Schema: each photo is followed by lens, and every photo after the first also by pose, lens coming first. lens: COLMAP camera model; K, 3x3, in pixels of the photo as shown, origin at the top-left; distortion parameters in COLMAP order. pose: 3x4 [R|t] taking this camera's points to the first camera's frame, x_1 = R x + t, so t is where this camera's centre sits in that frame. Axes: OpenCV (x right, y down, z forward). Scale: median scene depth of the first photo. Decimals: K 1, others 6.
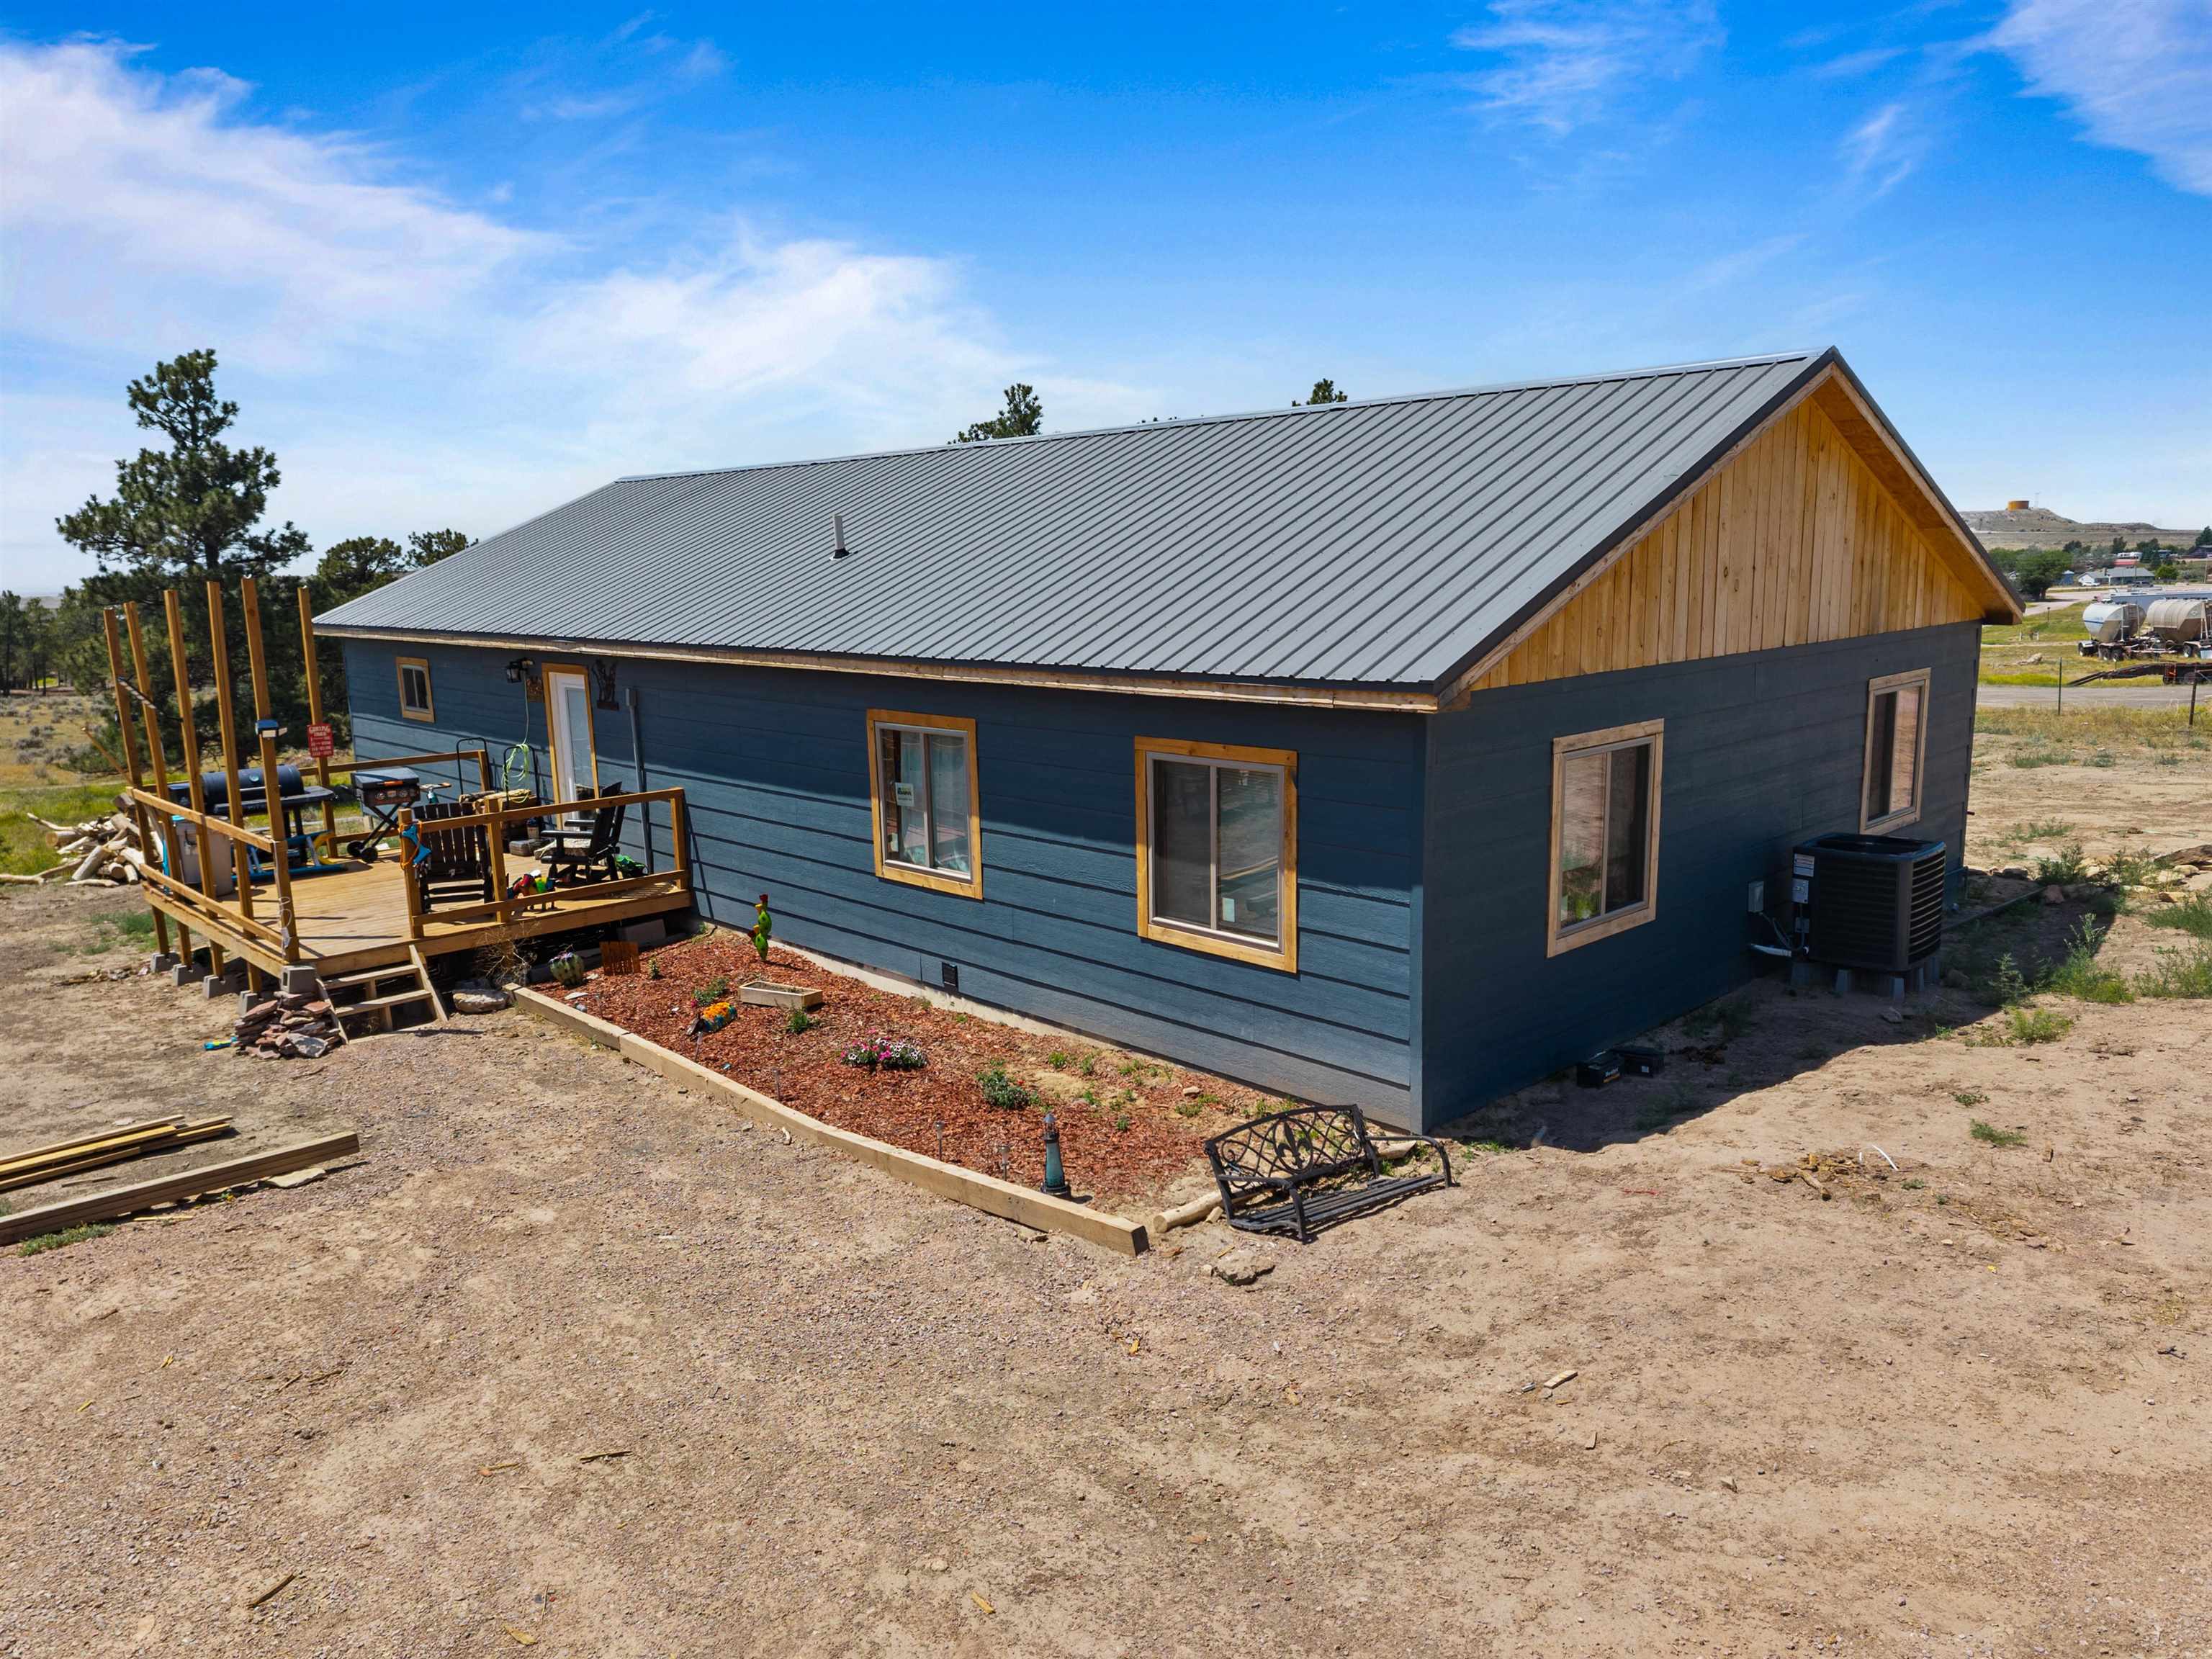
lens RADIAL K [[1518.2, 0, 1113.2], [0, 1518.2, 823.0], [0, 0, 1]] dist [0.031416, -0.058320]
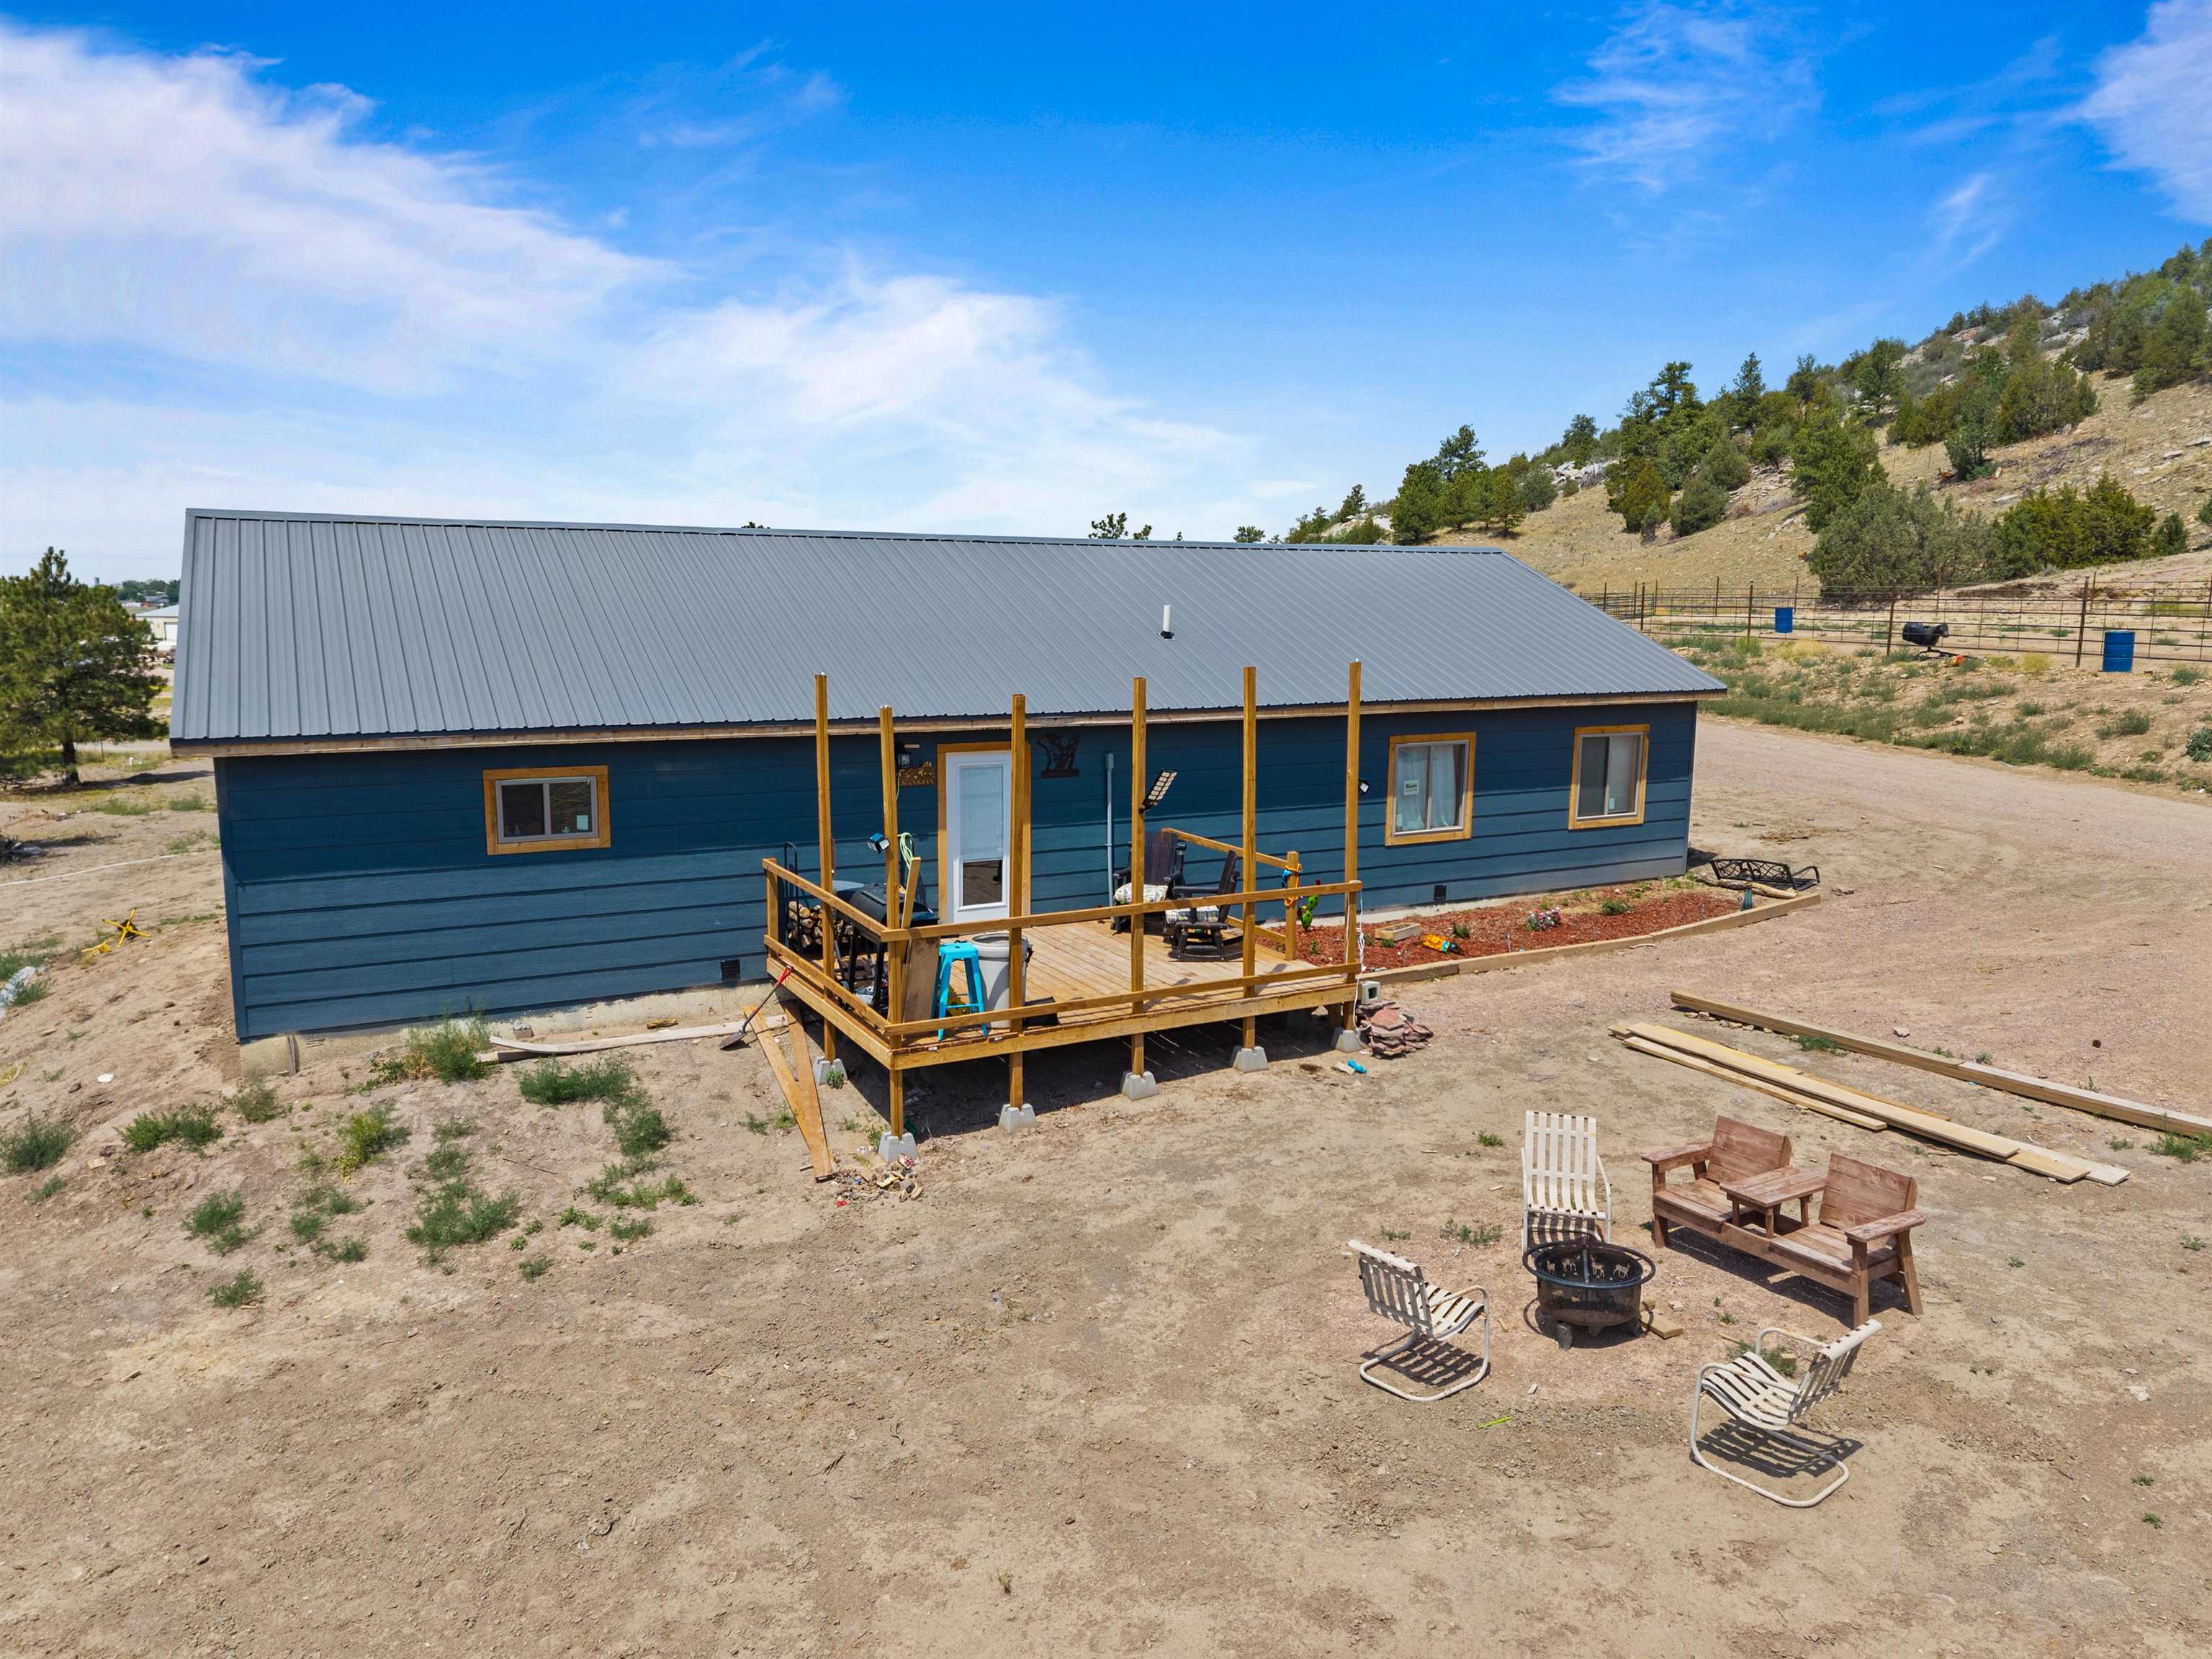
lens RADIAL K [[1497.0, 0, 1109.1], [0, 1497.0, 801.7], [0, 0, 1]] dist [0.040759, -0.054638]
pose [[0.277135, -0.106136, 0.954951, -1.886018], [0.153367, 0.986024, 0.065081, -0.169612], [-0.948512, 0.128422, 0.289539, 0.922638]]
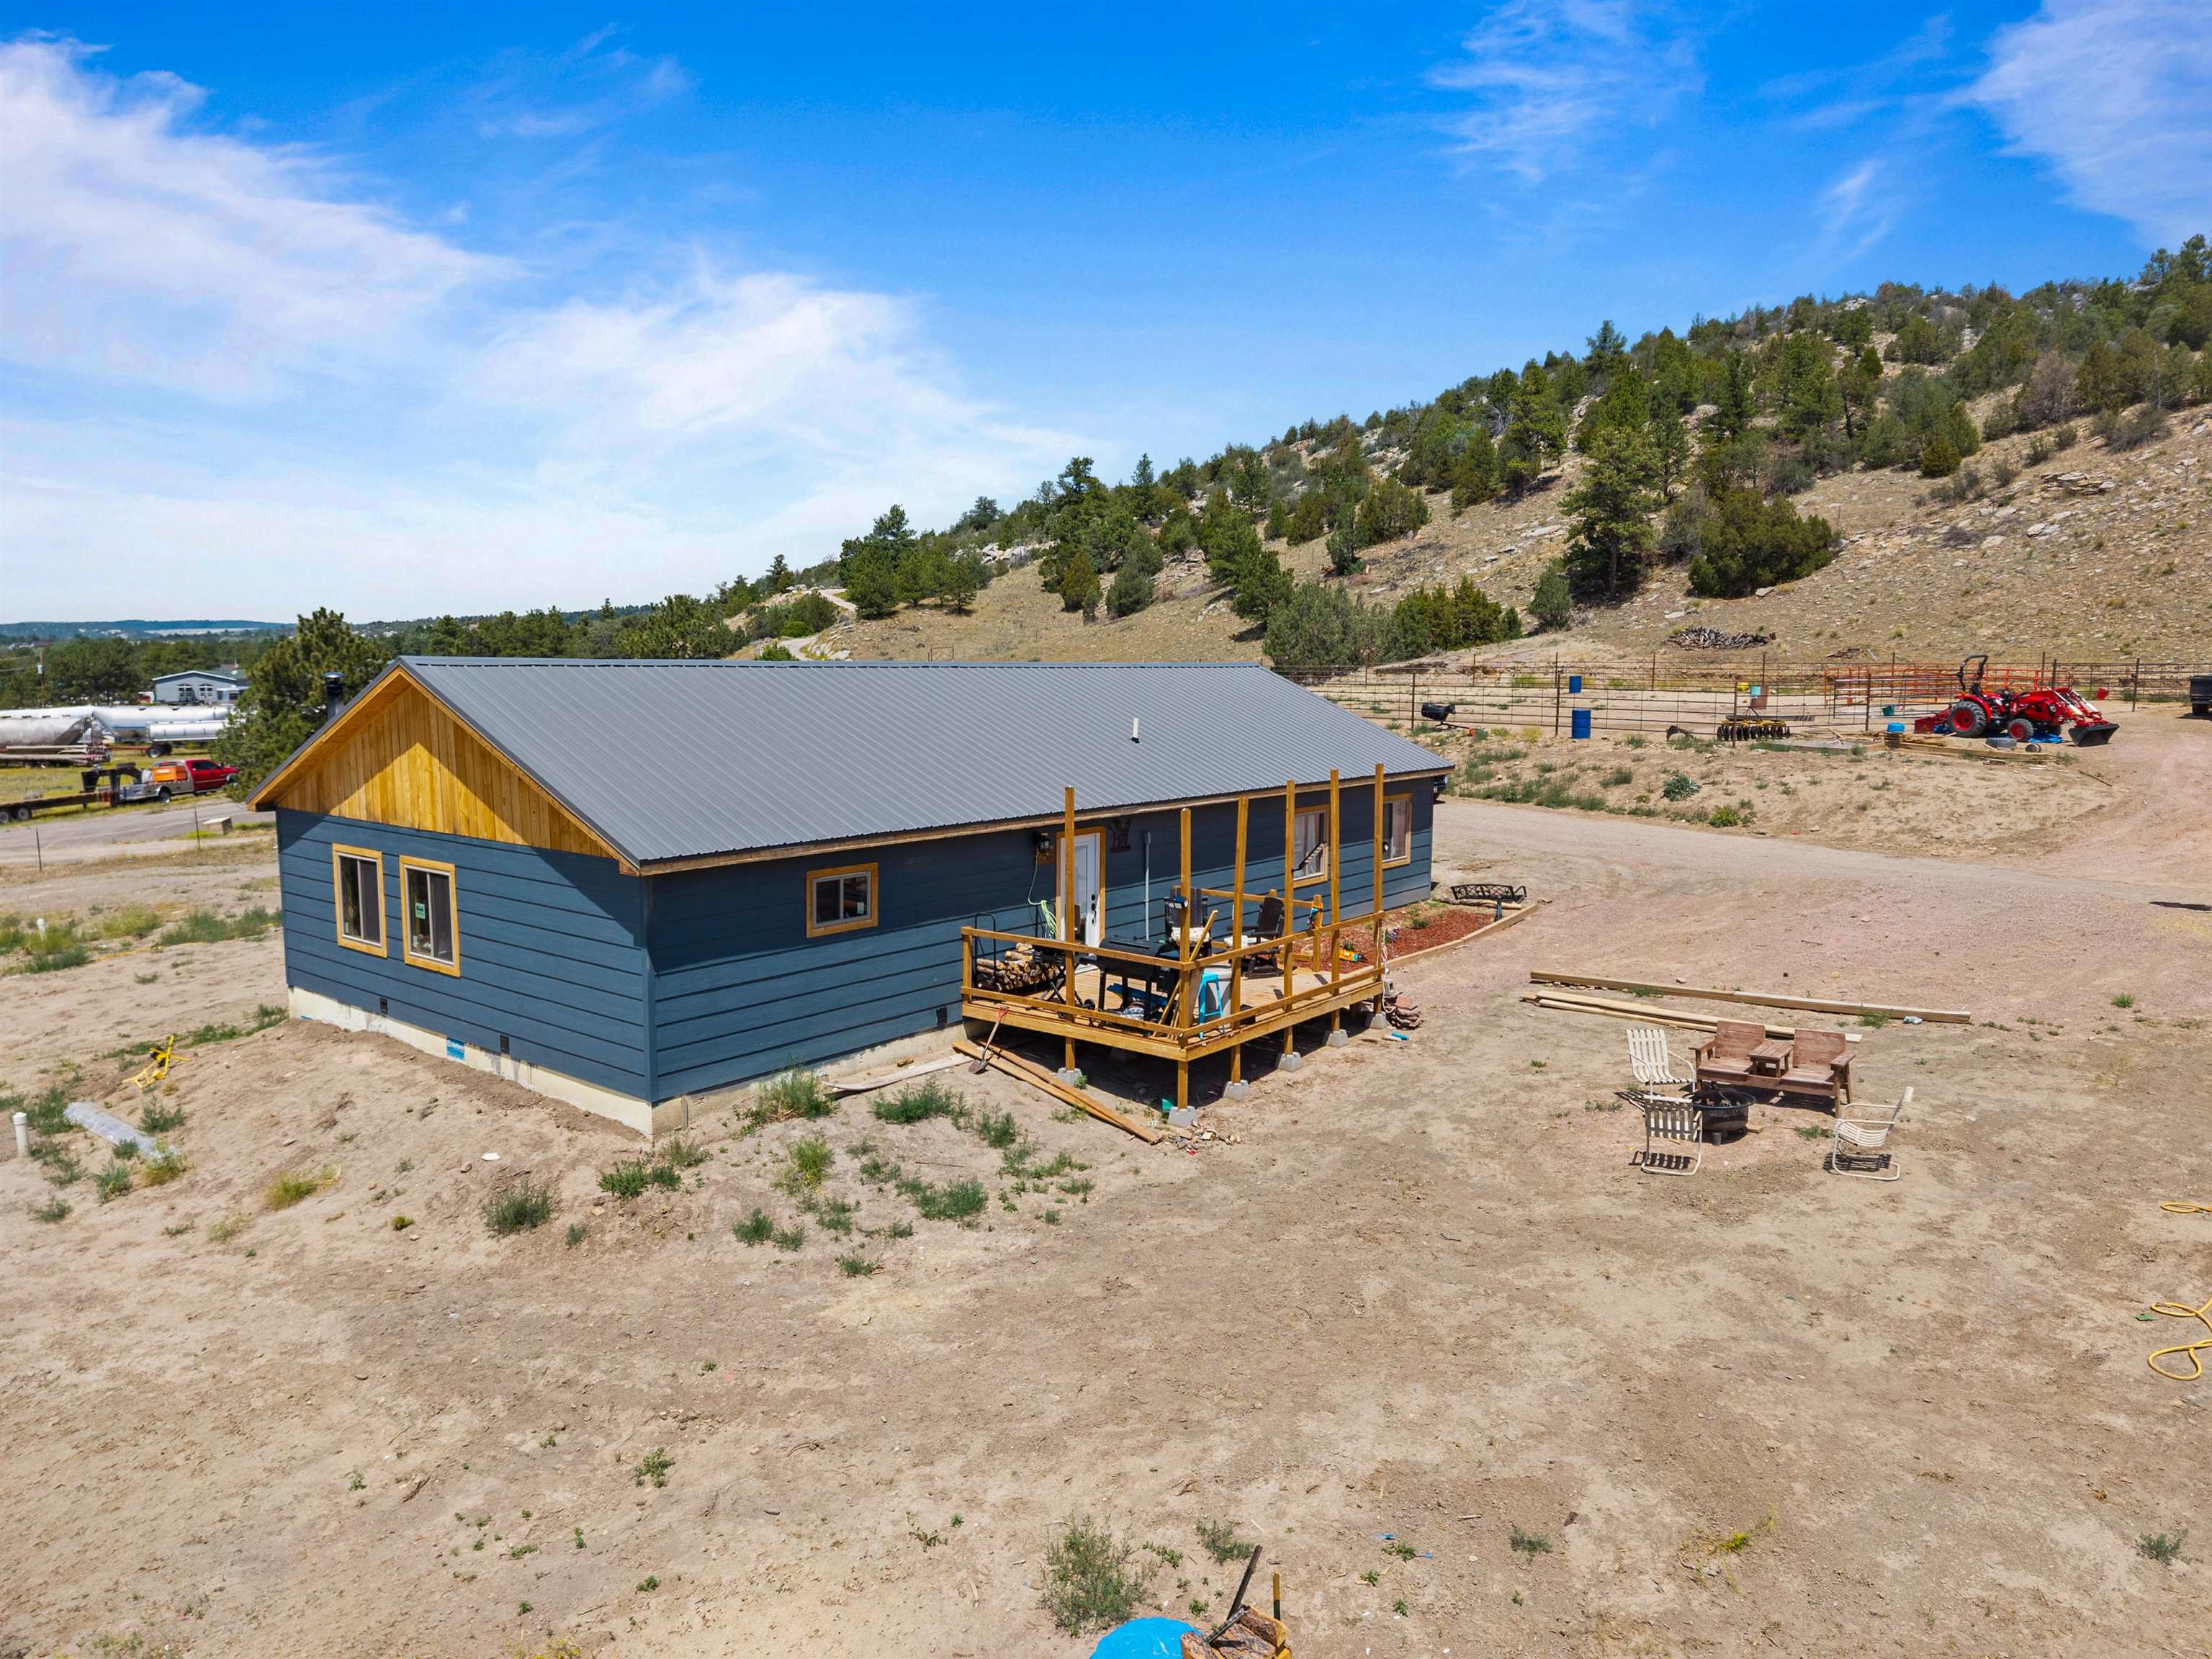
lens RADIAL K [[1485.4, 0, 1106.0], [0, 1485.4, 829.5], [0, 0, 1]] dist [0.043064, -0.051735]
pose [[-0.122169, -0.088302, 0.988573, -2.410824], [0.173051, 0.978883, 0.108822, -0.351613], [-0.977307, 0.184368, -0.104308, 1.619353]]
